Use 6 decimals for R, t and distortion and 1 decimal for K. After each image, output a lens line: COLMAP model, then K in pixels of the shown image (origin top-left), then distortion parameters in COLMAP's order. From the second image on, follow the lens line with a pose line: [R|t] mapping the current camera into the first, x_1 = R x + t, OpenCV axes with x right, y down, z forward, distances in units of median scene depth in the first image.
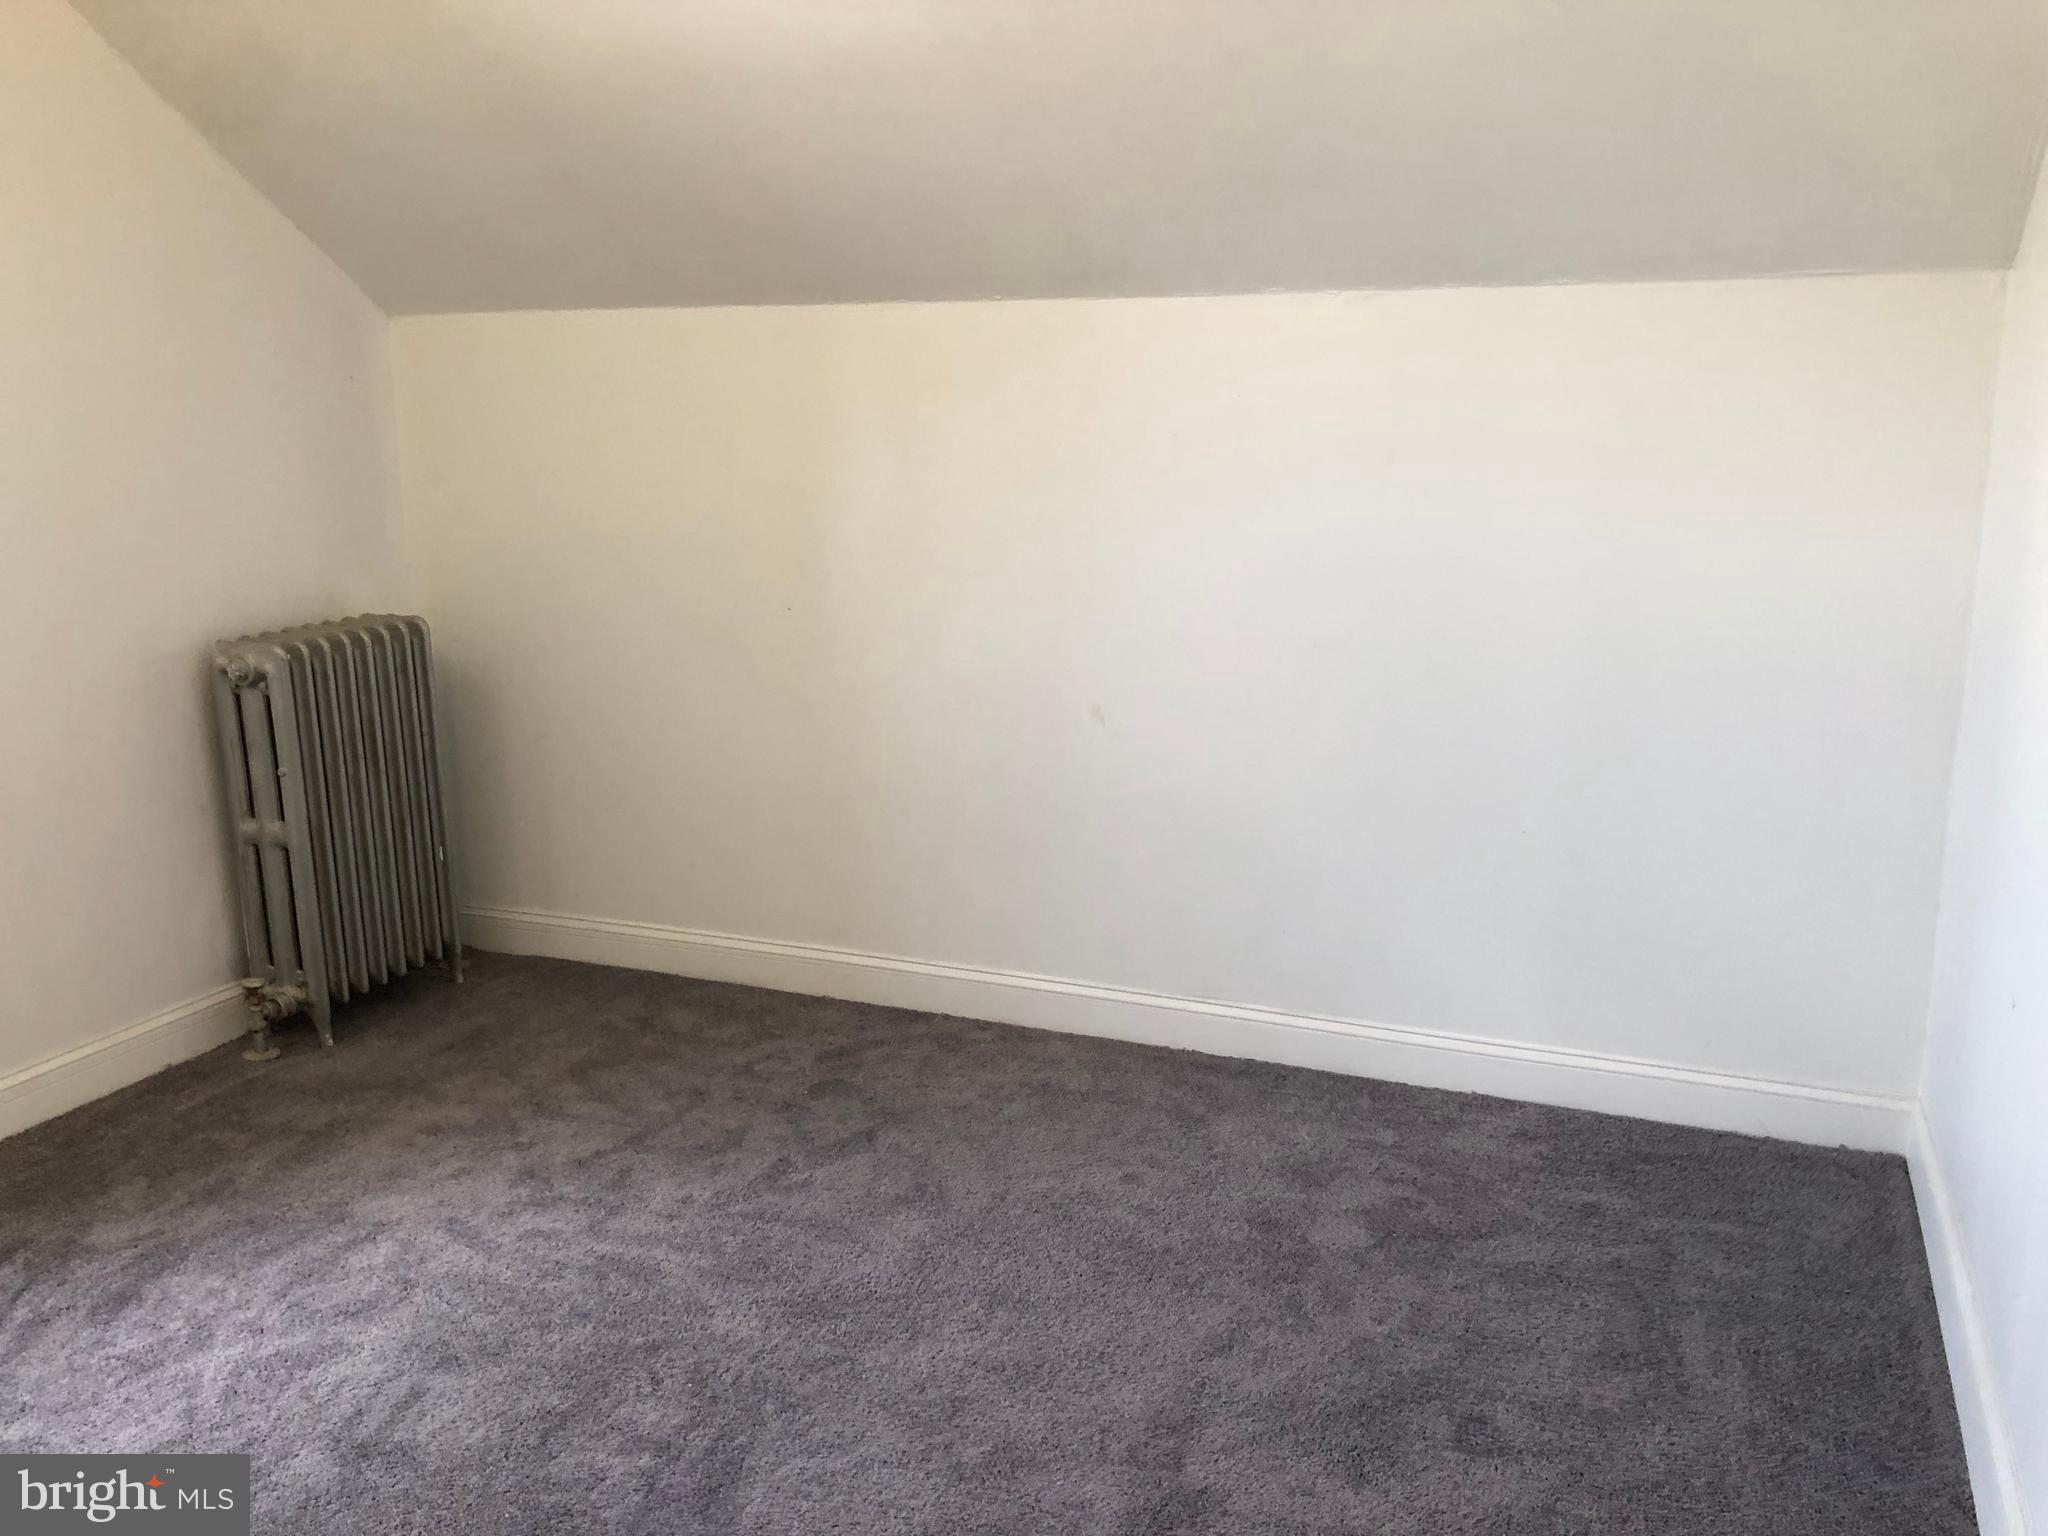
lens RADIAL K [[1673.6, 0, 1024.0], [0, 1673.6, 768.0], [0, 0, 1]] dist [0.055610, -0.041852]
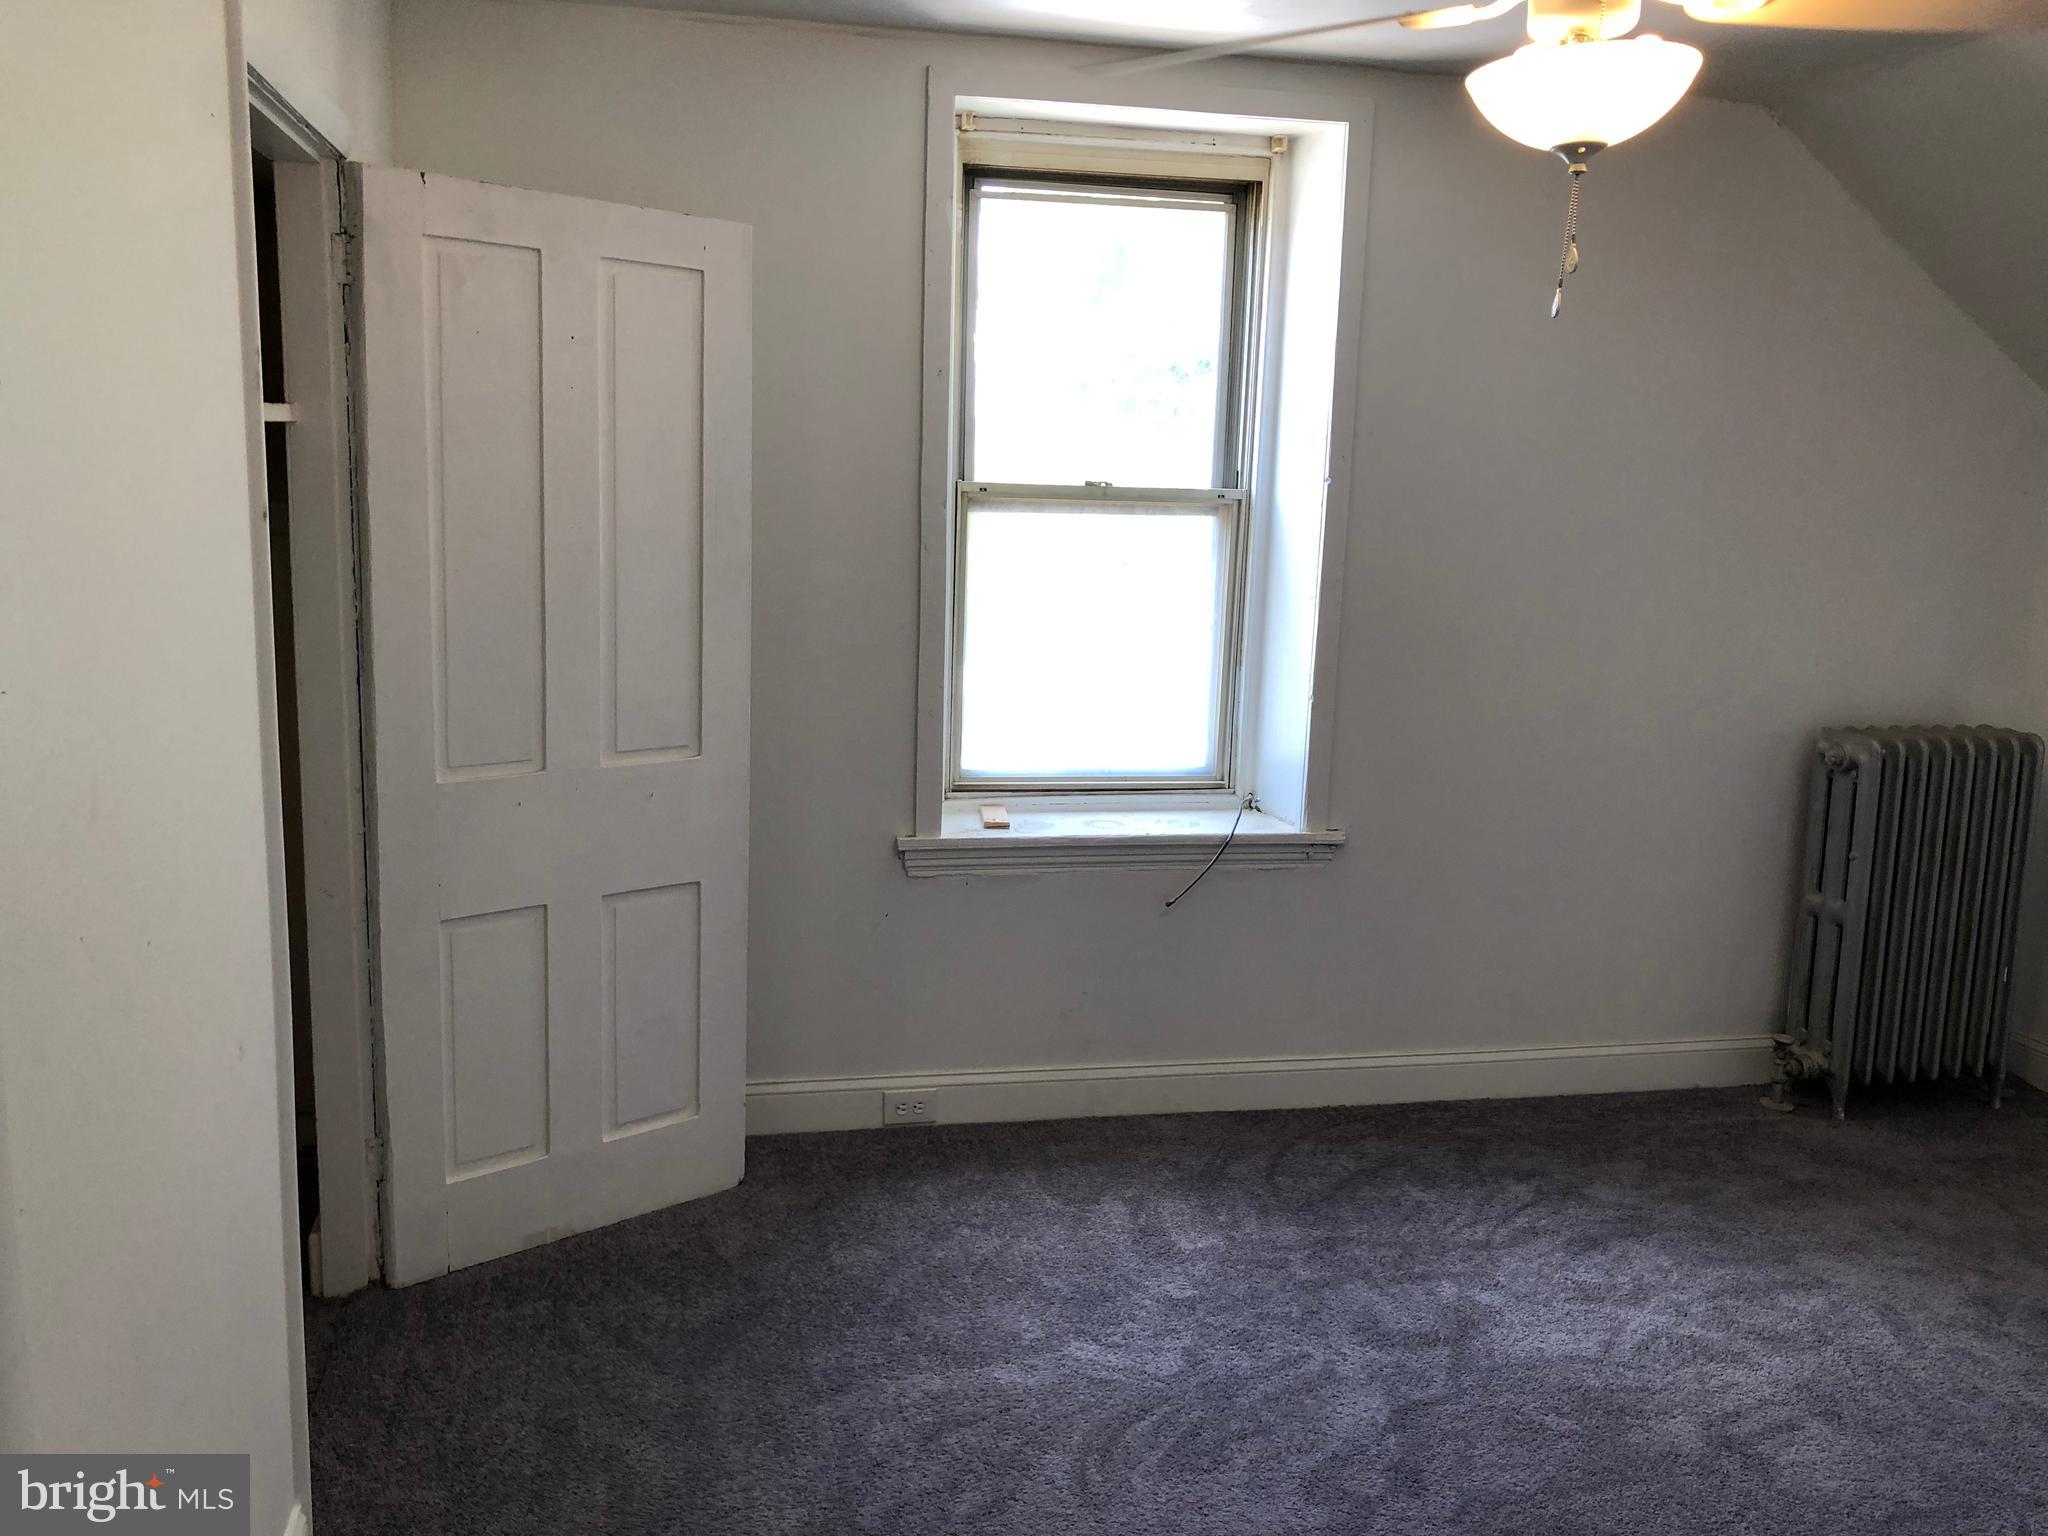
lens RADIAL K [[1673.6, 0, 1024.0], [0, 1673.6, 768.0], [0, 0, 1]] dist [0.055610, -0.041852]
pose [[0.575674, 0.165645, -0.800726, 0.129605], [-0.211532, 0.976099, 0.049845, 0.006986], [0.789844, 0.140685, 0.596954, -0.078642]]
